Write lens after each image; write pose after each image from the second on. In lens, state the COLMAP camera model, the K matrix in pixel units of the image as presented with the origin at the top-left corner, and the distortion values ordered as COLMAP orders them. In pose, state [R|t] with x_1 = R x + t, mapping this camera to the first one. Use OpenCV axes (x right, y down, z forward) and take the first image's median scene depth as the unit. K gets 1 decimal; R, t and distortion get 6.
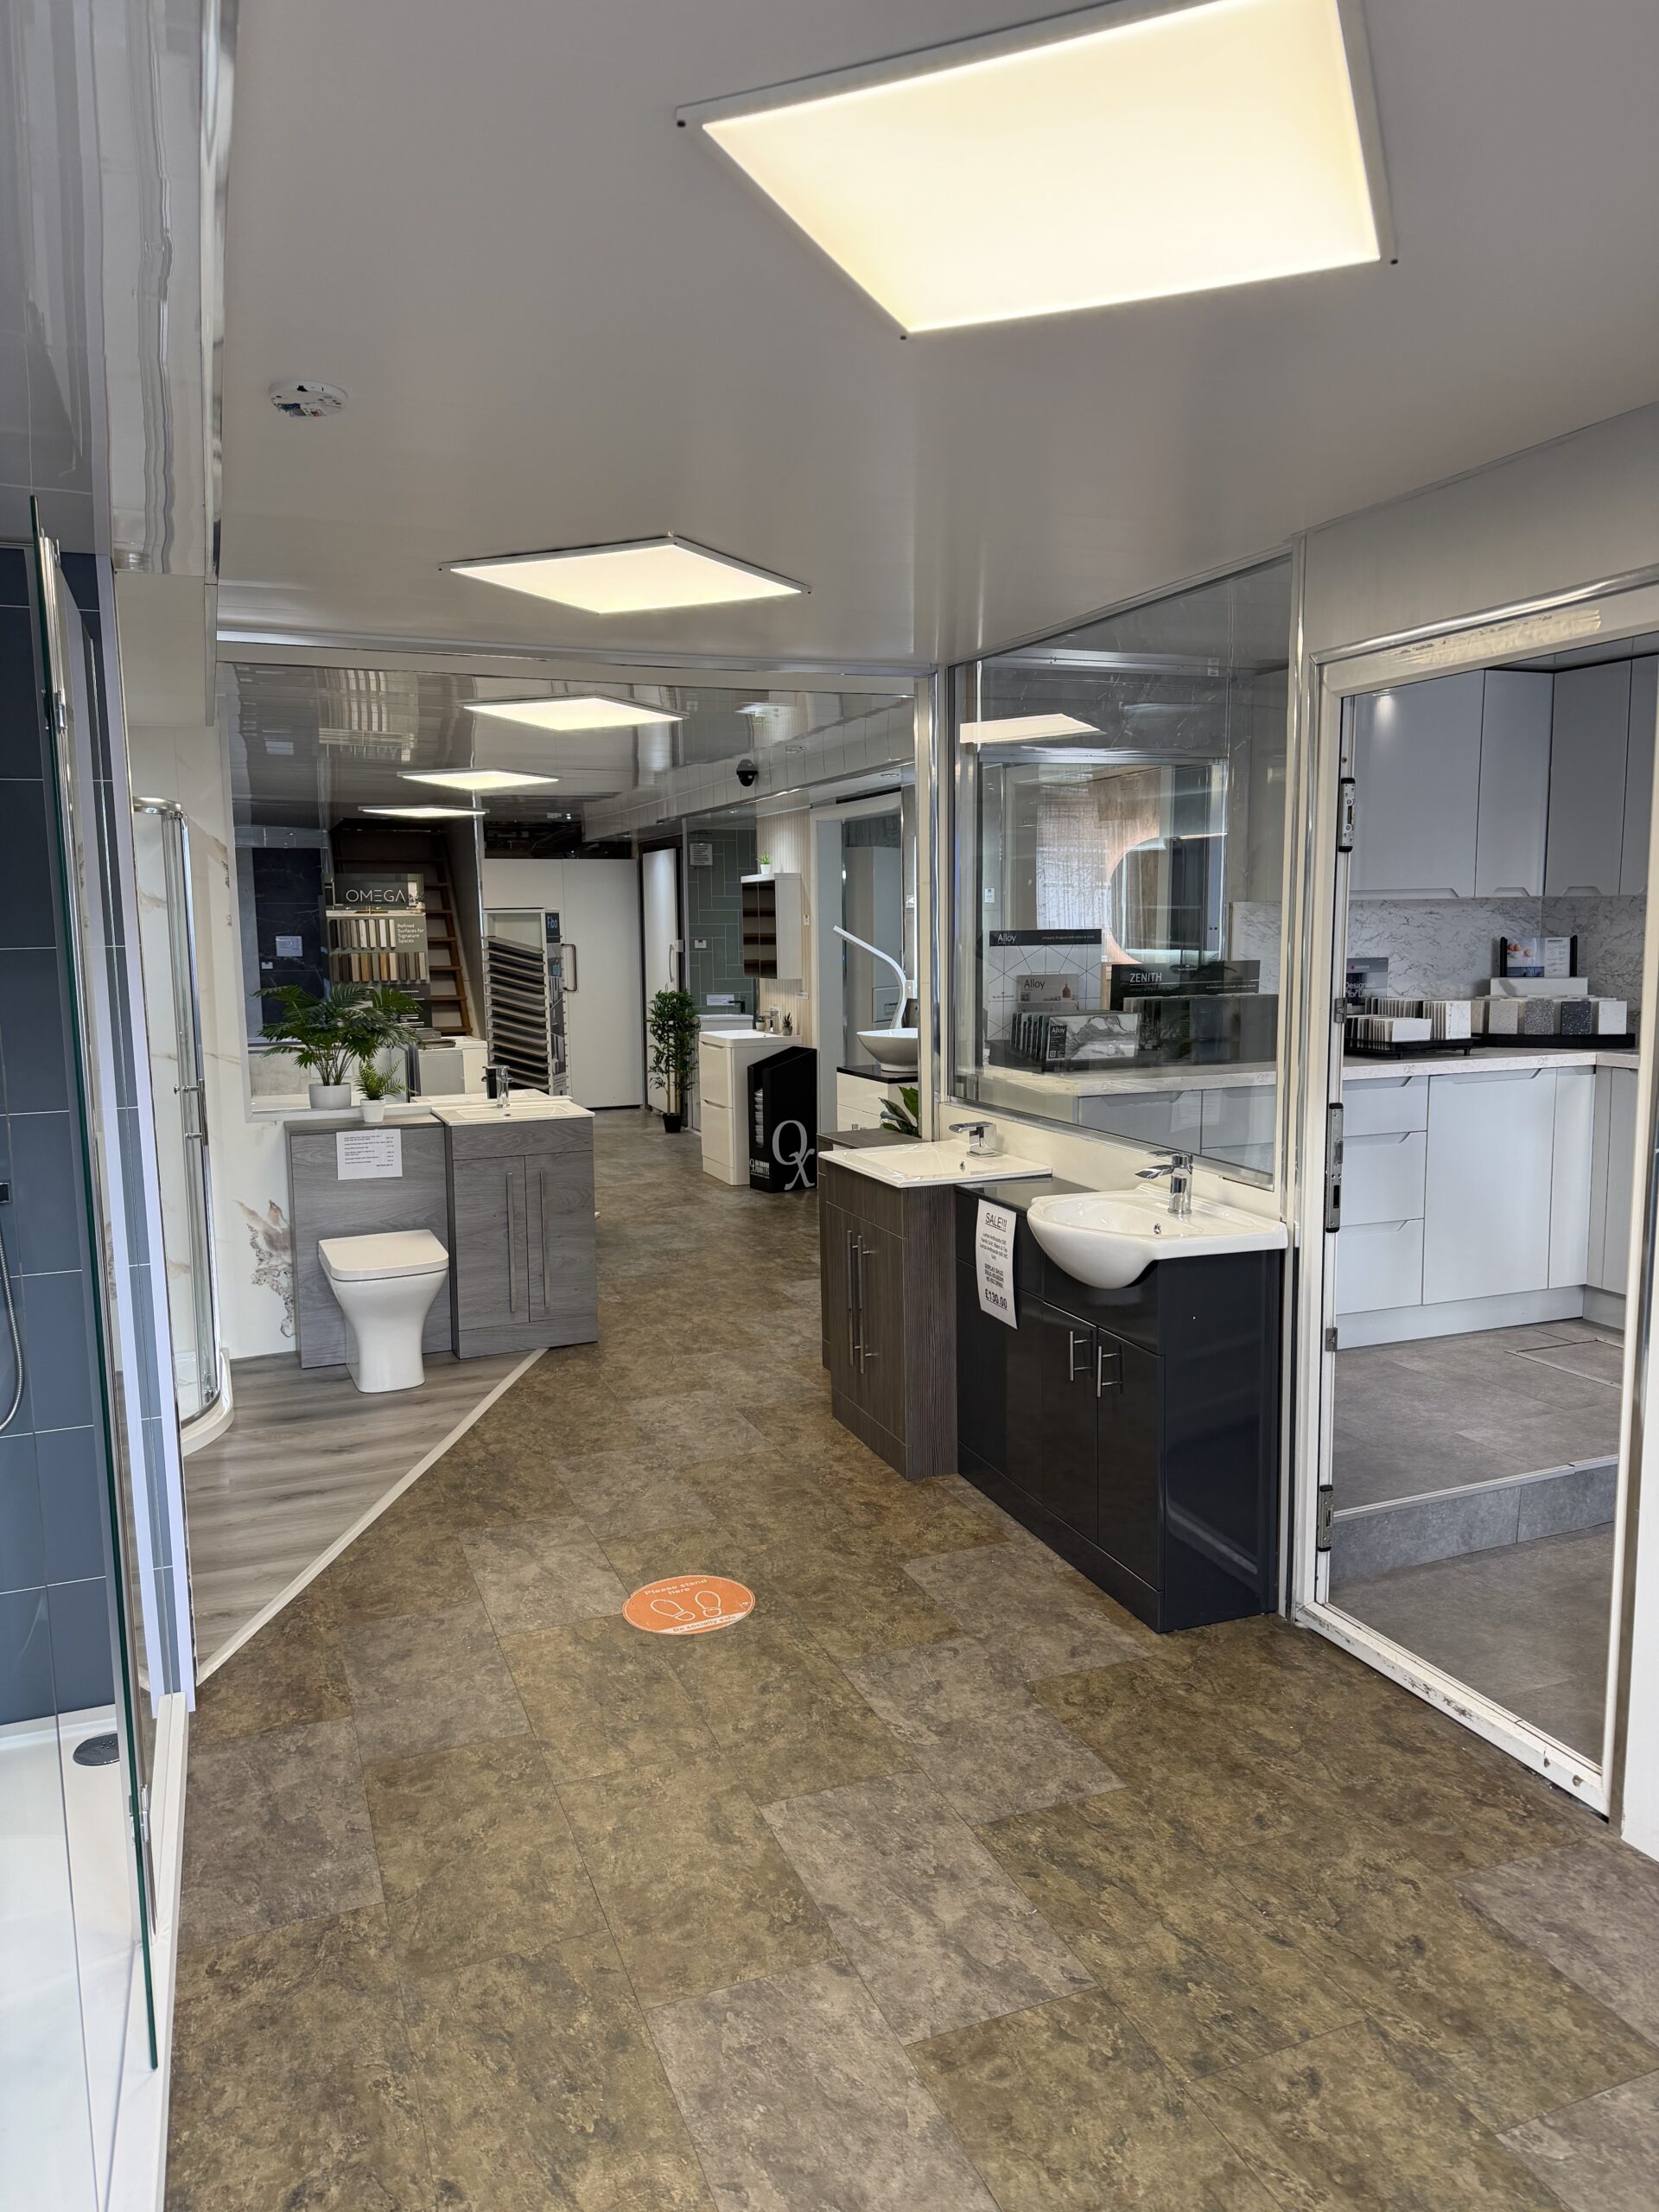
lens RADIAL K [[1551.5, 0, 835.4], [0, 1551.5, 1096.6], [0, 0, 1]] dist [0.022415, -0.026116]
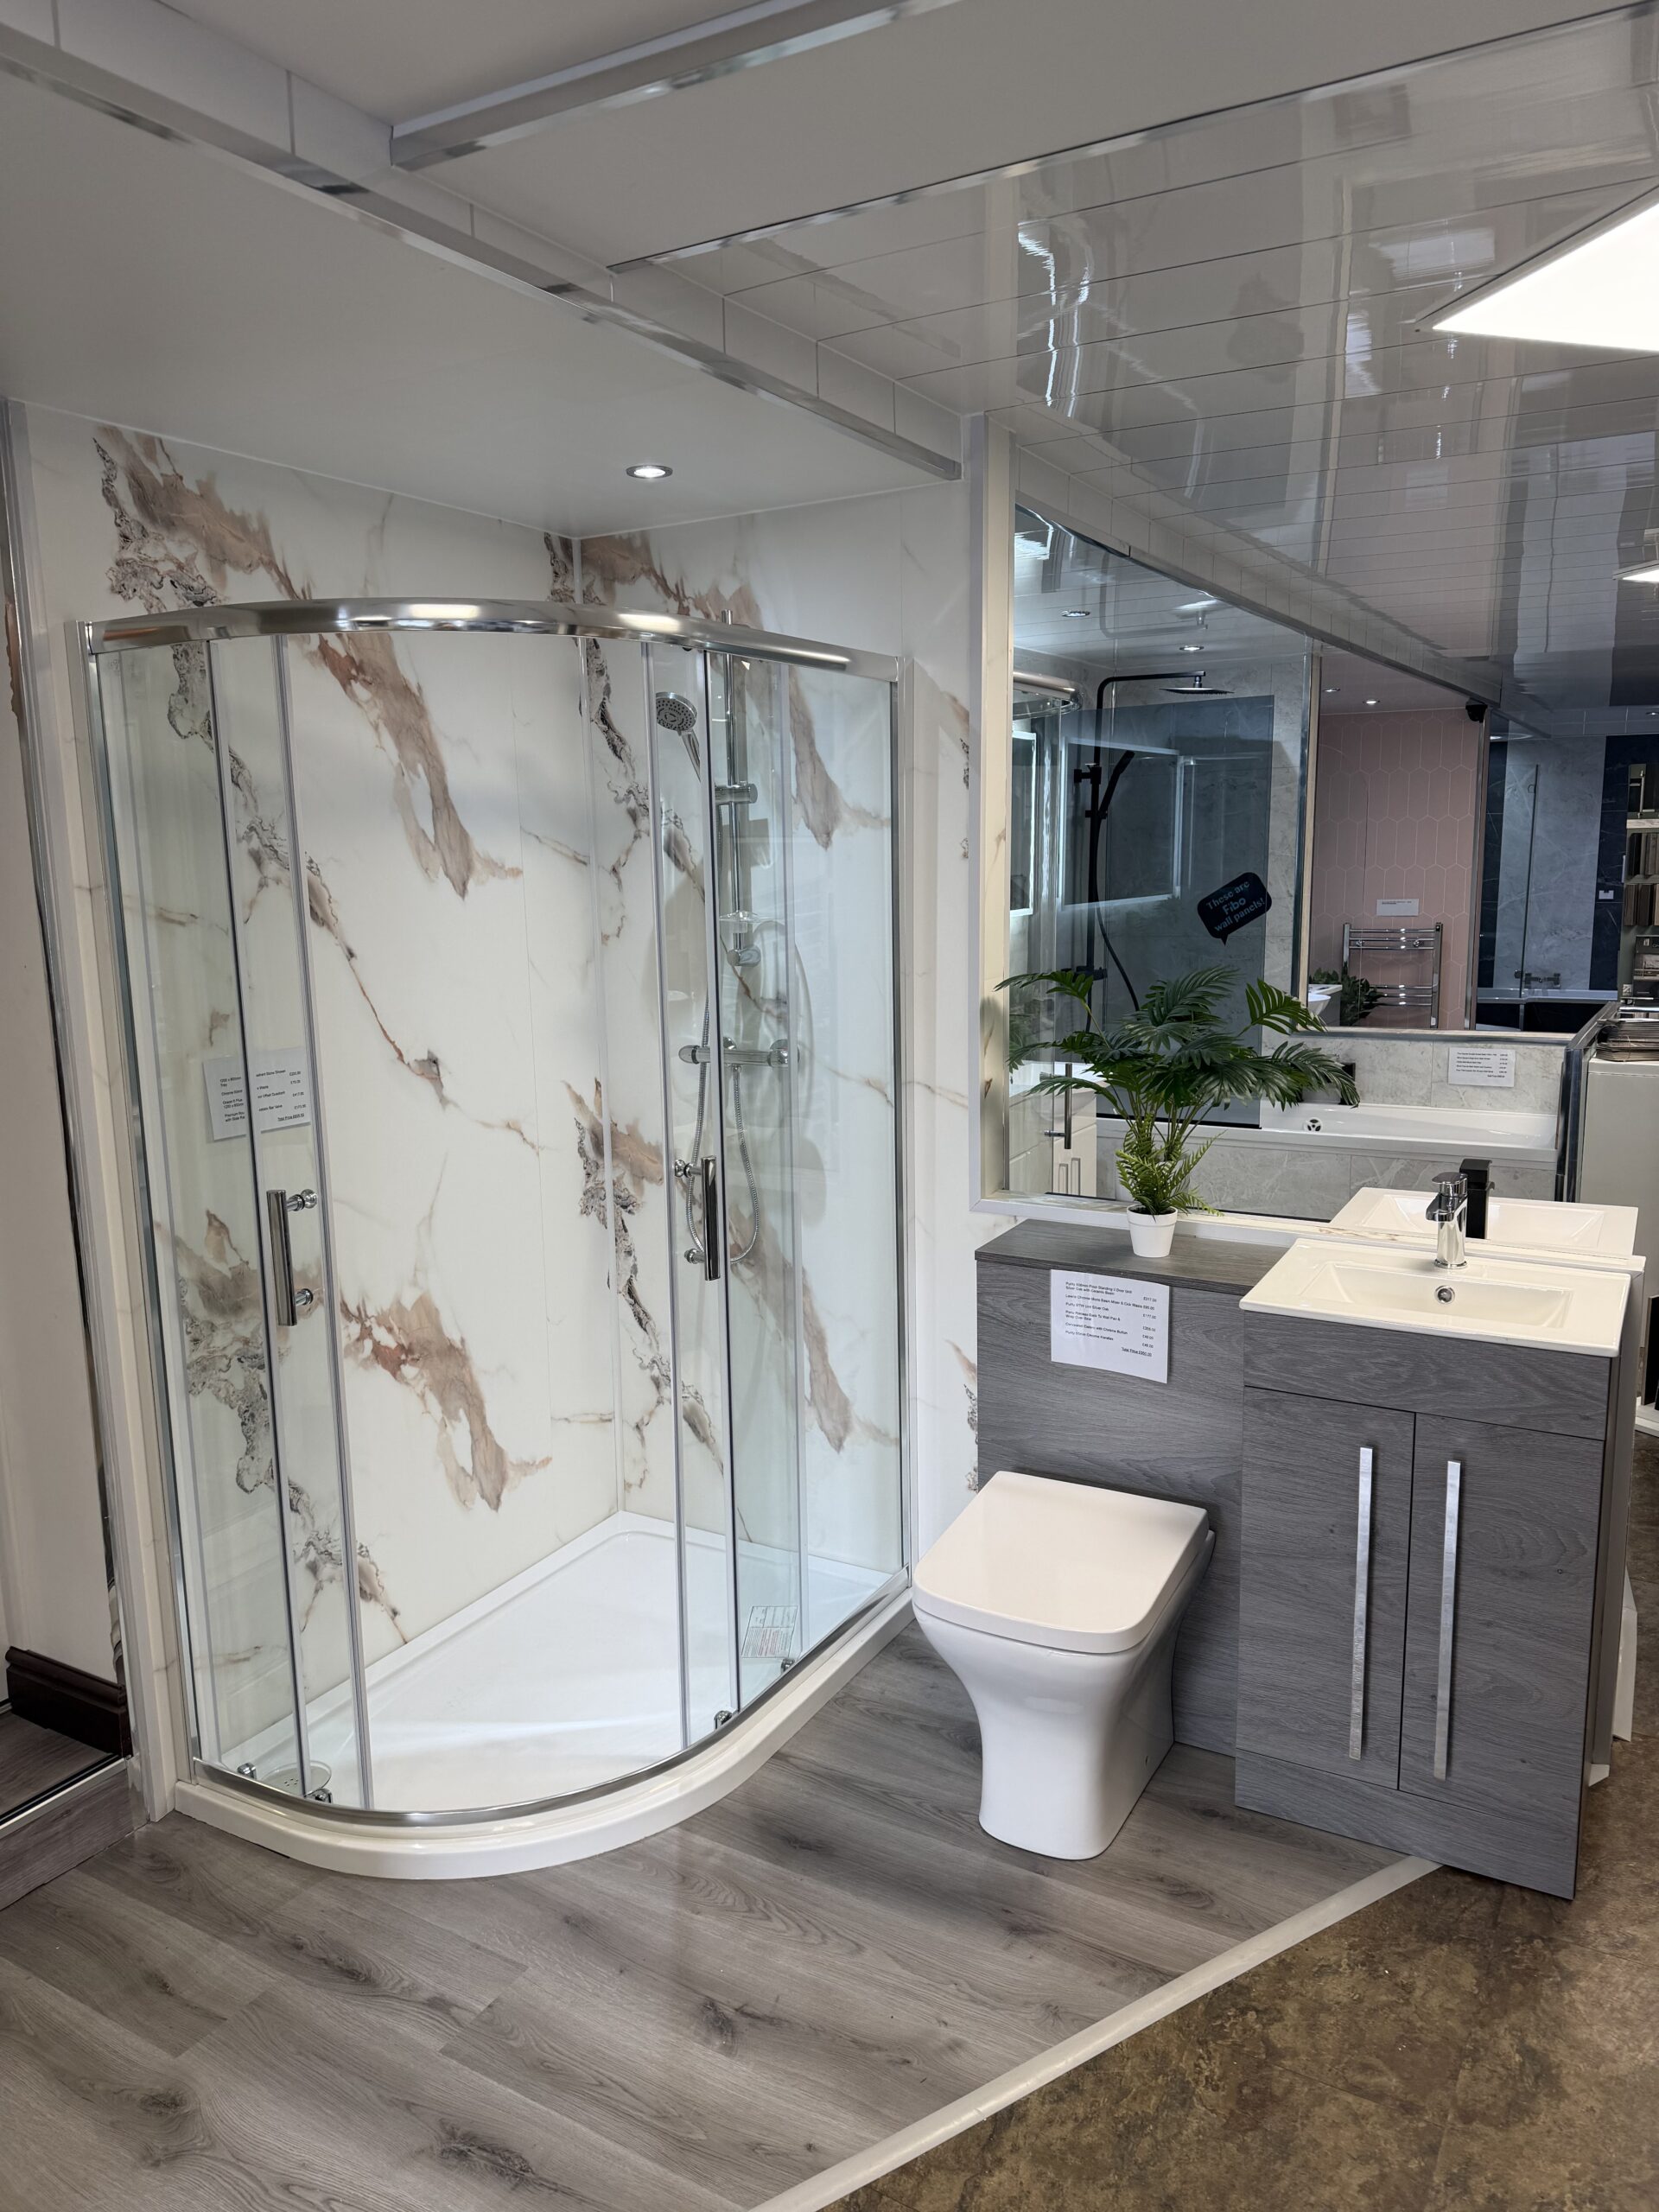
lens RADIAL K [[1551.5, 0, 852.3], [0, 1551.5, 1120.1], [0, 0, 1]] dist [0.022415, -0.026116]
pose [[0.618318, 0.136683, -0.773951, 0.015931], [-0.083462, 0.990612, 0.108268, -0.074472], [0.781483, -0.002348, 0.623922, 0.664878]]
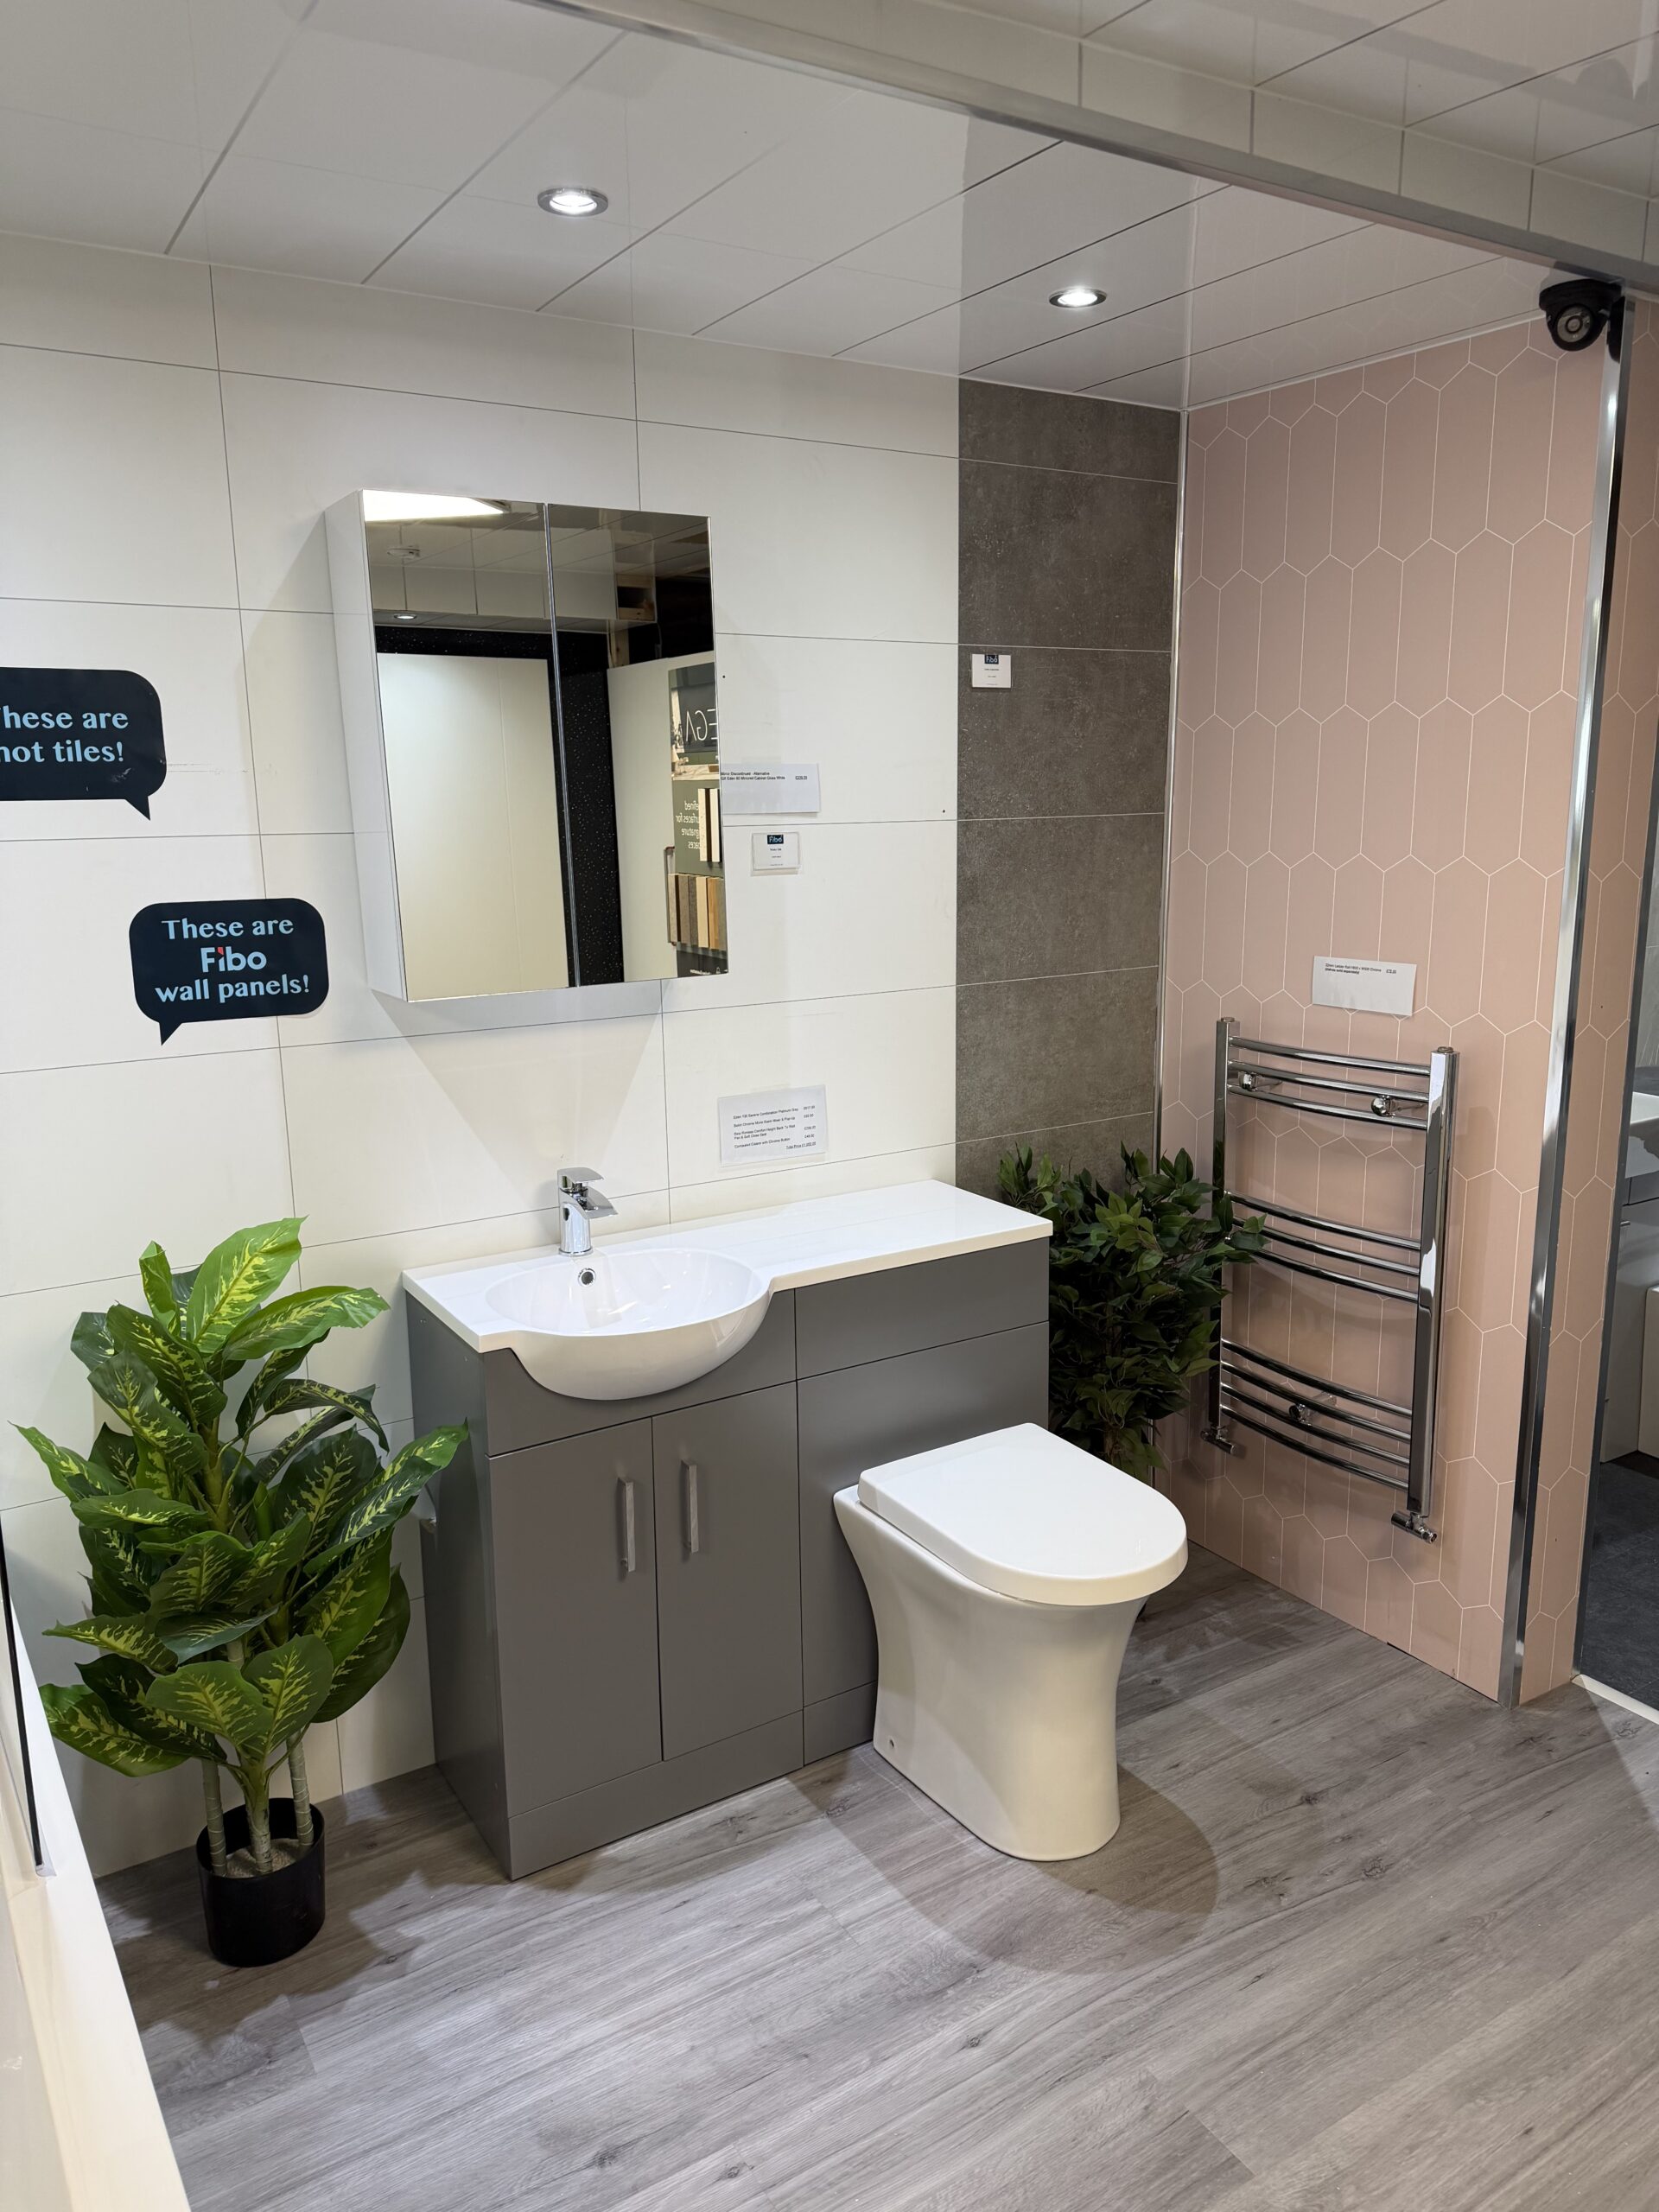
lens RADIAL K [[1551.5, 0, 826.9], [0, 1551.5, 1130.8], [0, 0, 1]] dist [0.022415, -0.026116]
pose [[0.202792, 0.217227, -0.954823, -0.408535], [-0.107622, 0.974121, 0.198760, -0.201291], [0.973290, 0.062453, 0.220923, 1.788365]]
